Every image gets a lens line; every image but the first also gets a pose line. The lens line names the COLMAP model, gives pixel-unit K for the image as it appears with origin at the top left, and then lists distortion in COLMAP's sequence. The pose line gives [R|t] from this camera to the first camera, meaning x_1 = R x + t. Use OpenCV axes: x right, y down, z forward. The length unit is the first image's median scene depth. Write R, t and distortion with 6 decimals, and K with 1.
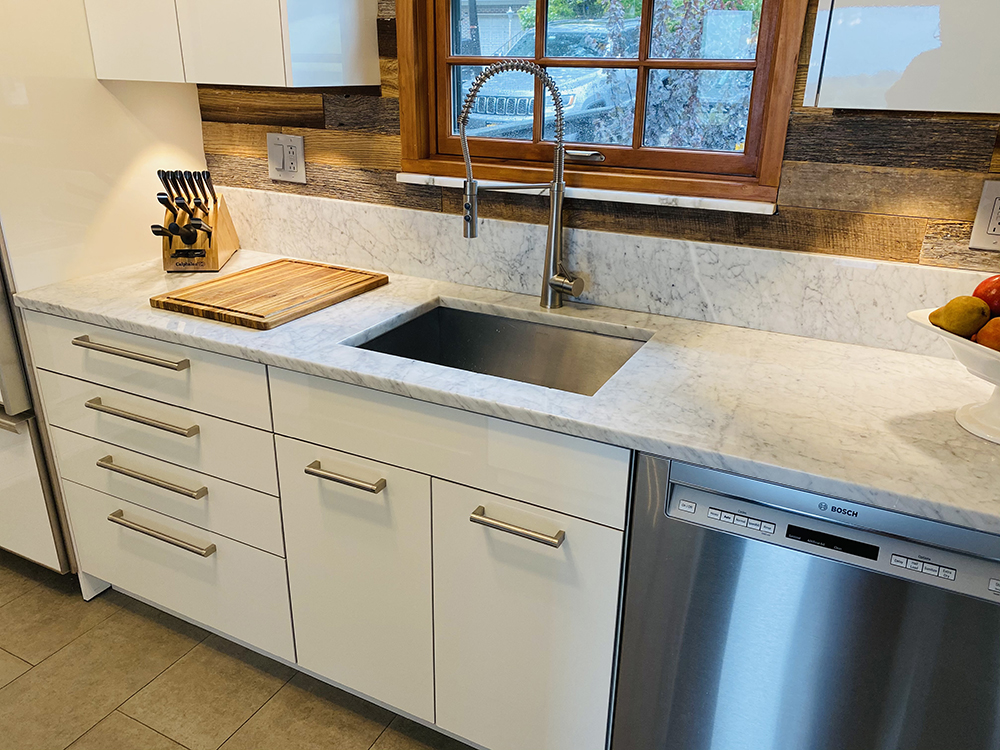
lens RADIAL K [[762.2, 0, 500.0], [0, 762.2, 375.0], [0, 0, 1]] dist [0.046657, -0.087447]
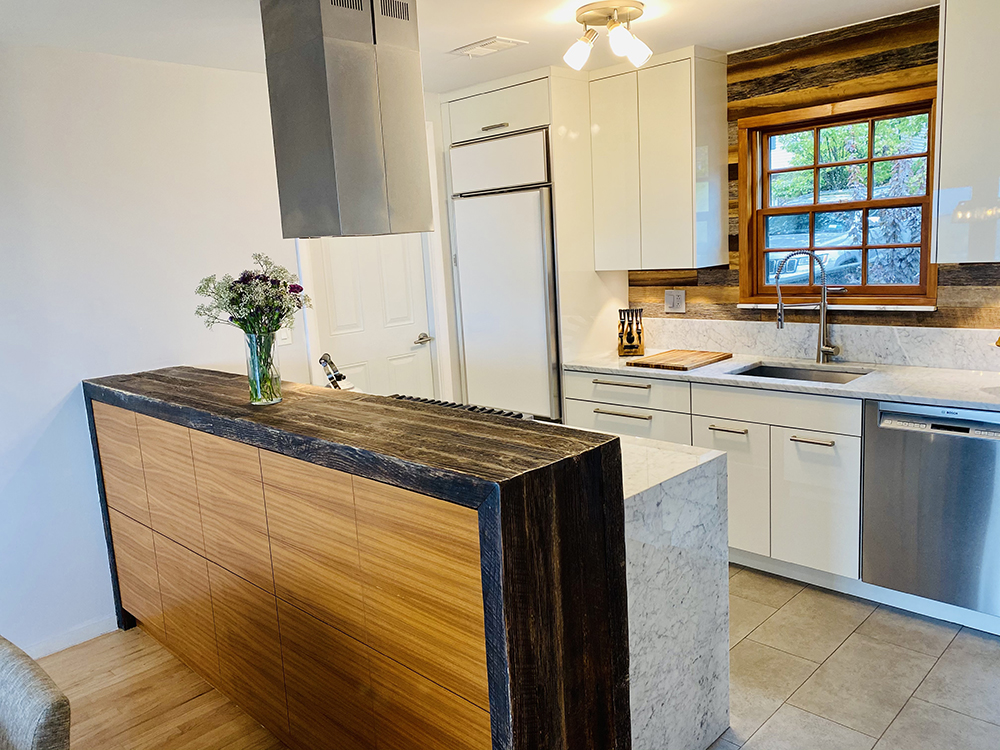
lens RADIAL K [[762.2, 0, 500.0], [0, 762.2, 375.0], [0, 0, 1]] dist [0.046657, -0.087447]
pose [[0.950929, -0.019298, -0.308807, -0.117282], [-0.044989, 0.978823, -0.199705, 0.383632], [0.306121, 0.203798, 0.929923, -1.131649]]
